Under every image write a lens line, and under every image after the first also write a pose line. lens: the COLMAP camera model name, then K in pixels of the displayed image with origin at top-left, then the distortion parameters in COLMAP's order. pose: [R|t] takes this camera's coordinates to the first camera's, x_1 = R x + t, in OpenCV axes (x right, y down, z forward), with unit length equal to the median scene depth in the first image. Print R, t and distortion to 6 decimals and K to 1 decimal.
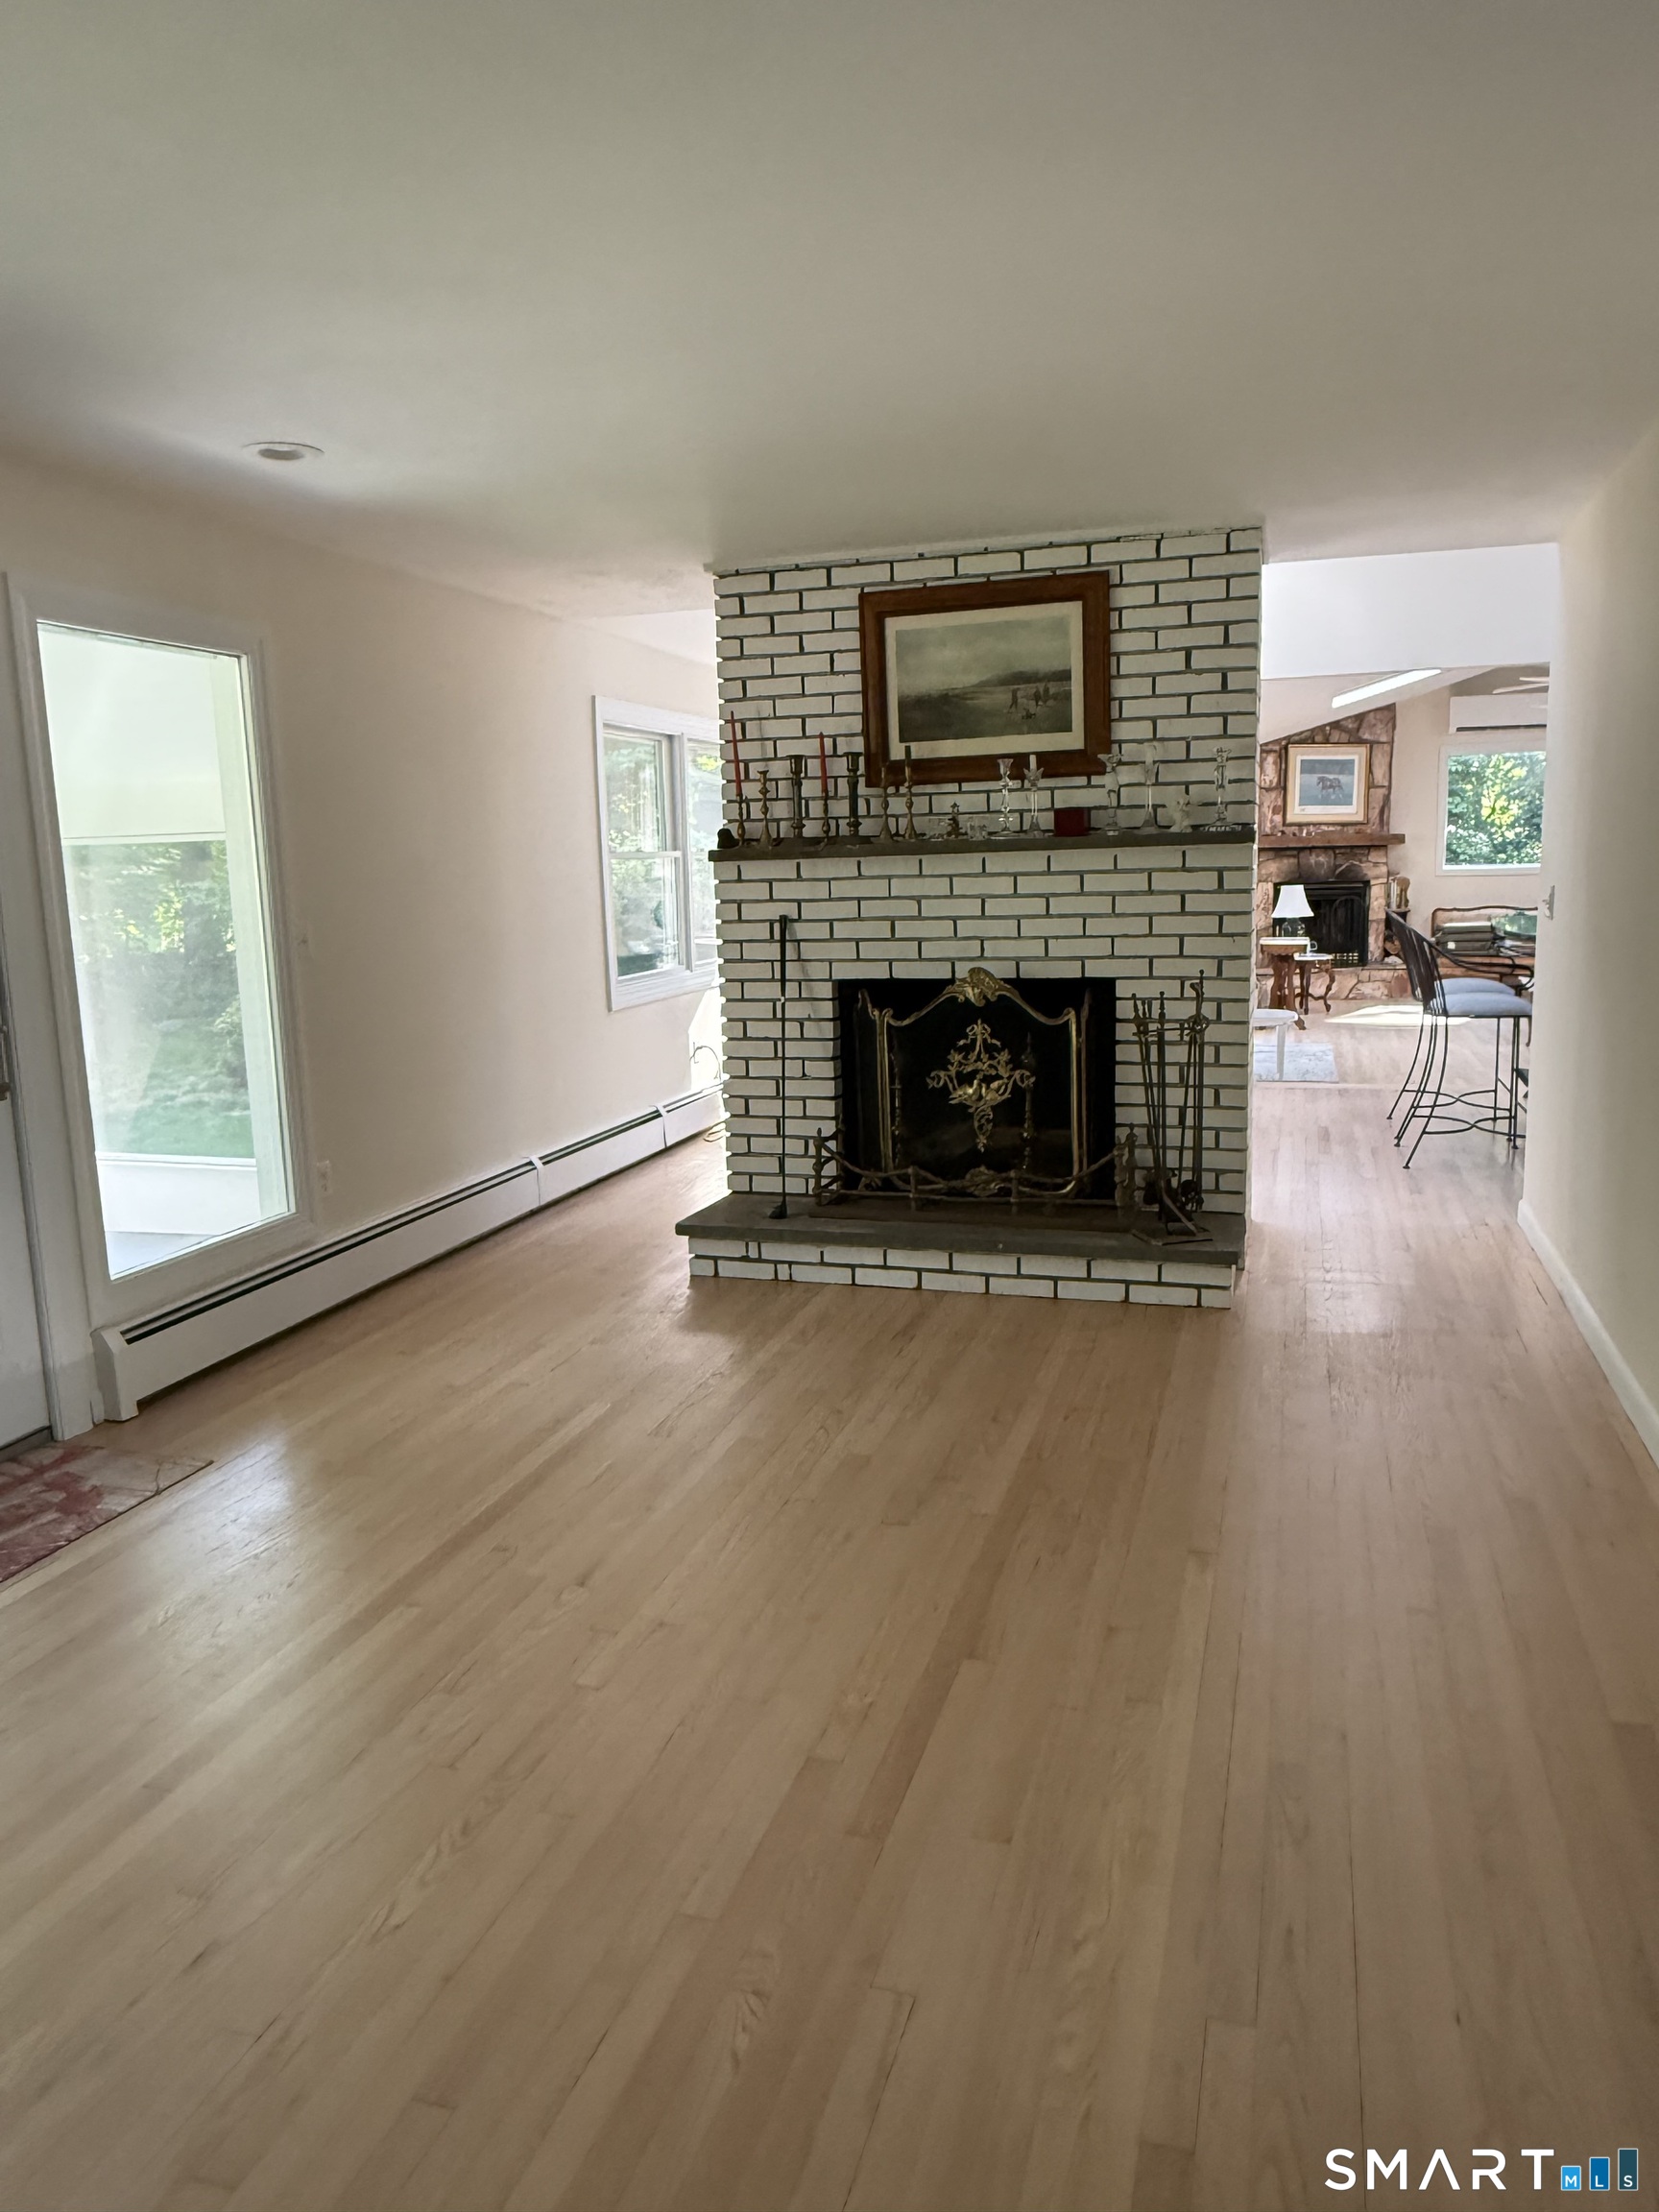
lens RADIAL K [[1496.7, 0, 835.4], [0, 1496.7, 1115.5], [0, 0, 1]] dist [0.005417, 0.000647]
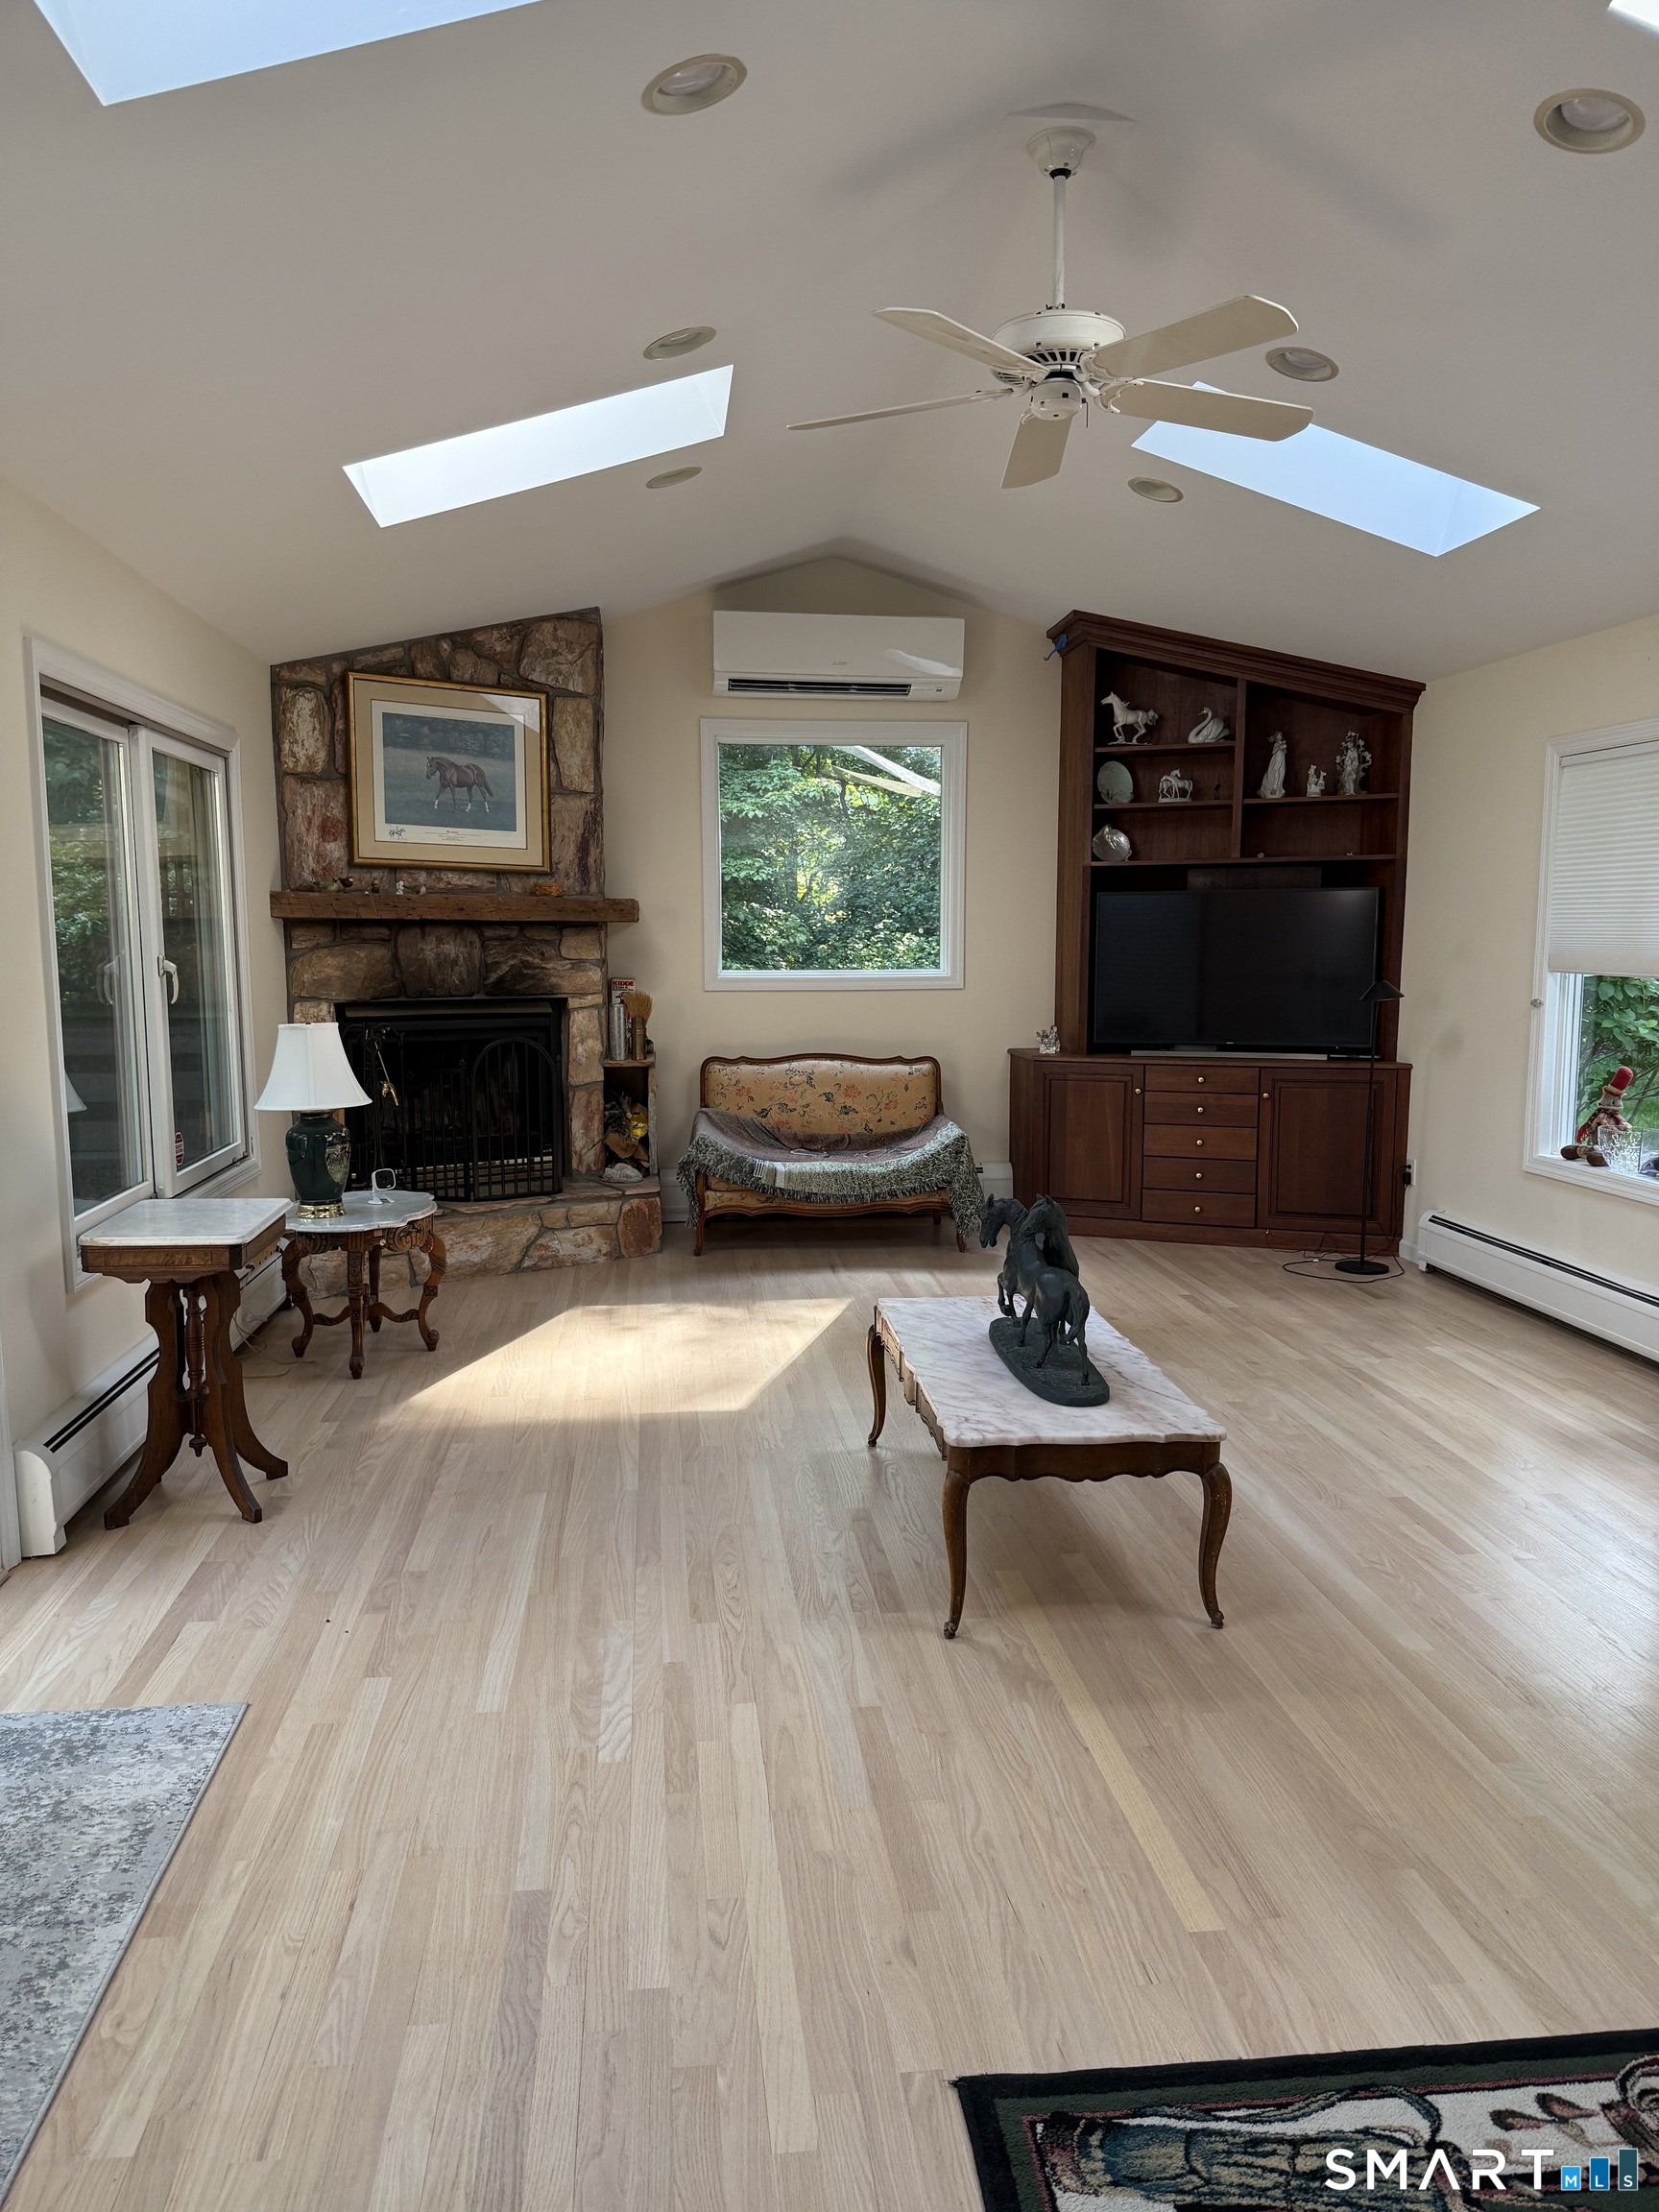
lens RADIAL K [[1563.3, 0, 807.8], [0, 1563.3, 1108.3], [0, 0, 1]] dist [0.059548, -0.077850]
pose [[0.918322, -0.016165, 0.395503, 0.239800], [0.040212, 0.997806, -0.052587, -0.097509], [-0.393785, 0.064196, 0.916958, 0.547148]]
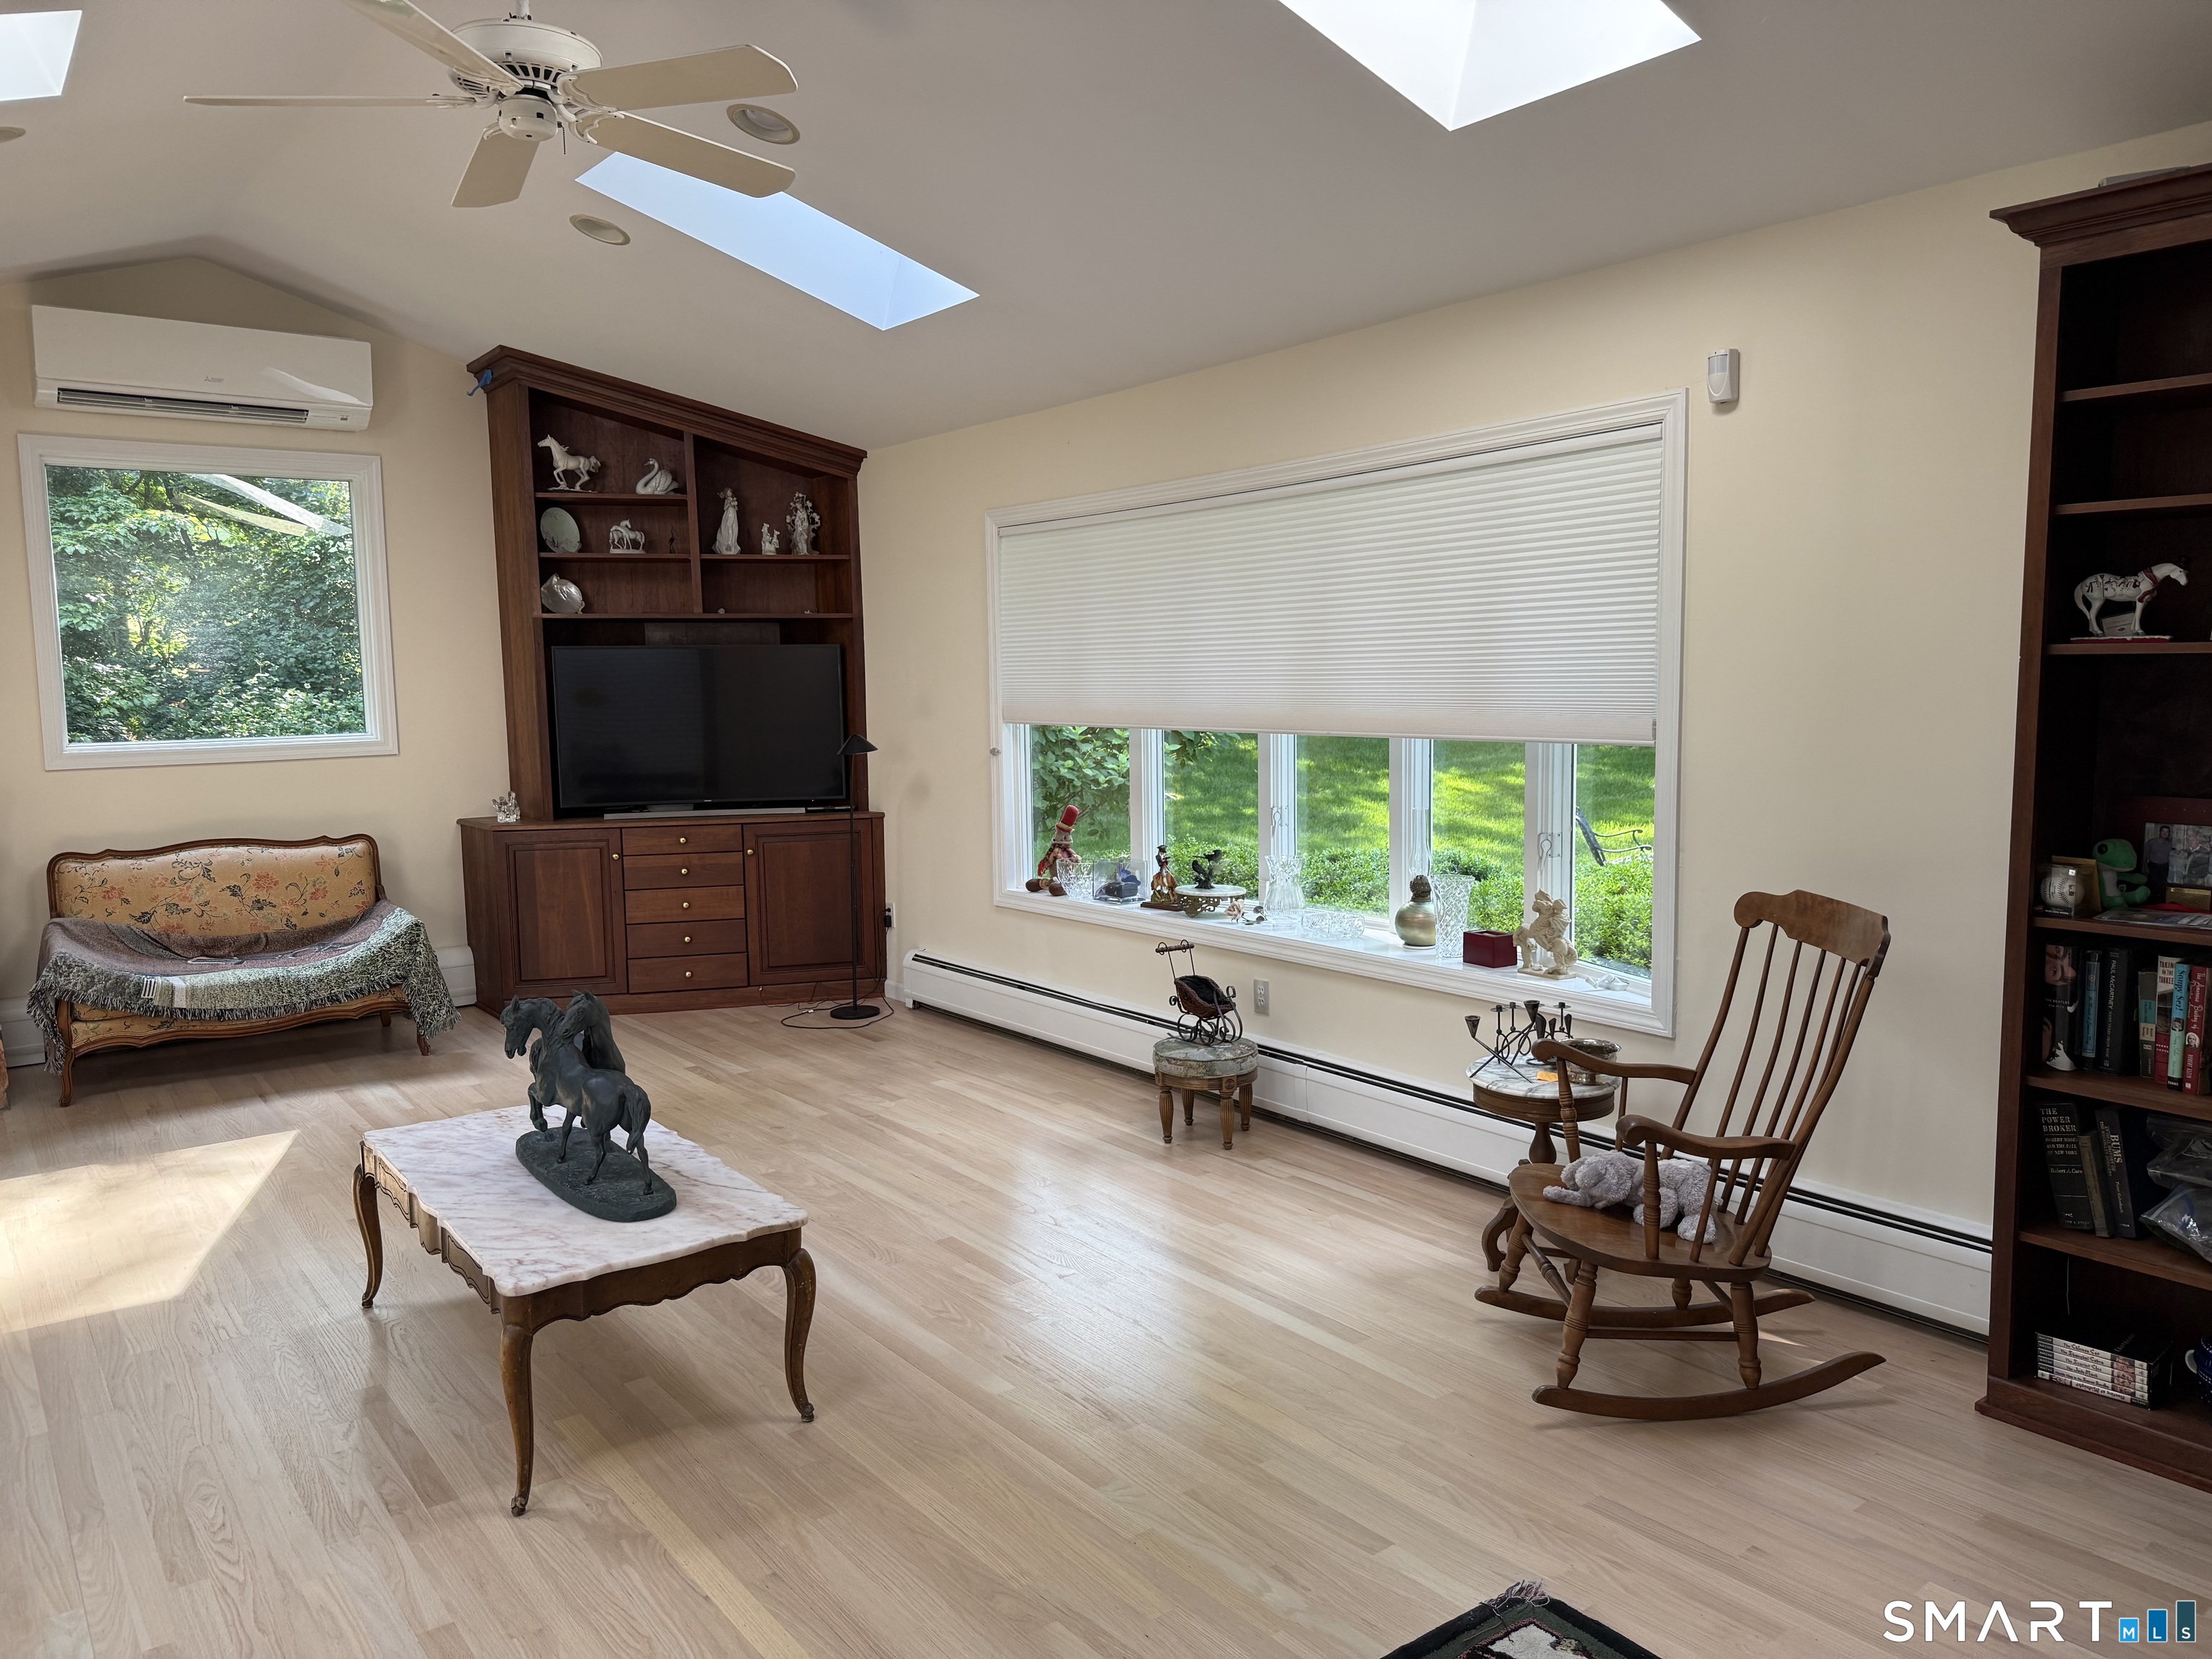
lens RADIAL K [[1563.3, 0, 1111.2], [0, 1563.3, 826.1], [0, 0, 1]] dist [0.059548, -0.077850]
pose [[0.575078, -0.063278, 0.815648, 0.233873], [0.137883, 0.990238, -0.020393, -0.103428], [-0.806395, 0.124192, 0.578189, 0.565121]]
